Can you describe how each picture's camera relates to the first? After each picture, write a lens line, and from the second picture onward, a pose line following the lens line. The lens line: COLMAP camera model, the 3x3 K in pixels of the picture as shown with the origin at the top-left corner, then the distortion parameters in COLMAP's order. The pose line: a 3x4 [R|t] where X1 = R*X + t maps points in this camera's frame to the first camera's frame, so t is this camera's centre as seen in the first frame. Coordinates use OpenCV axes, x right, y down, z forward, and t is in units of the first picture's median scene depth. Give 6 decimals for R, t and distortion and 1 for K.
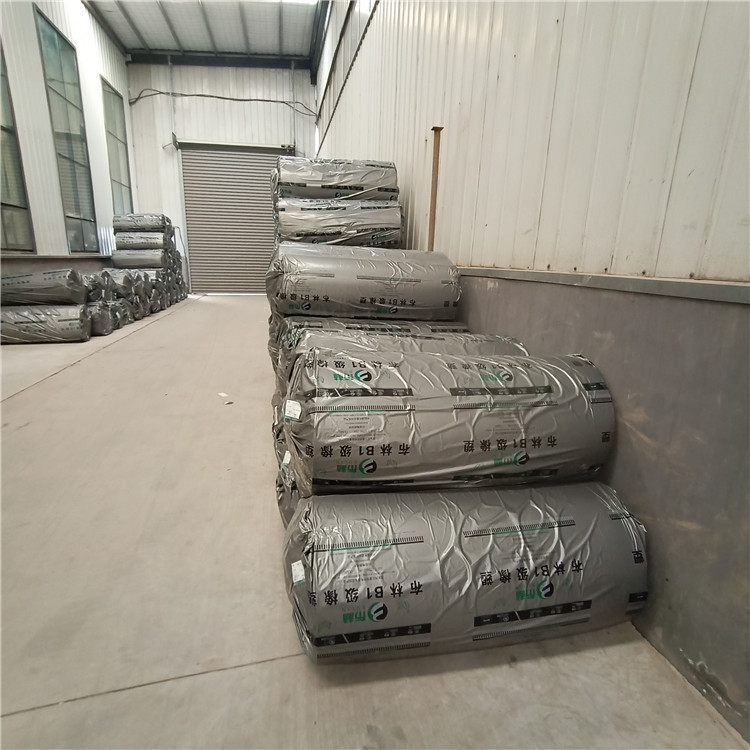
lens RADIAL K [[460.1, 0, 375.0], [0, 460.1, 375.0], [0, 0, 1]] dist [-0.031482, 0.019611]
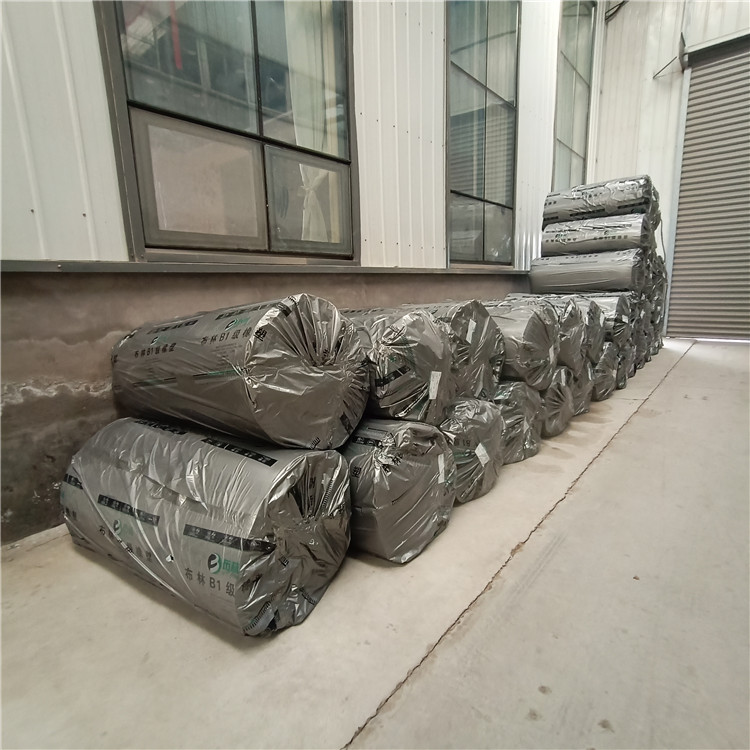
lens RADIAL K [[460.1, 0, 375.0], [0, 460.1, 375.0], [0, 0, 1]] dist [-0.031482, 0.019611]
pose [[0.635498, 0.112766, -0.763823, -0.278631], [-0.153350, 0.988003, 0.018276, -0.124648], [0.756720, 0.105517, 0.645167, 0.539971]]
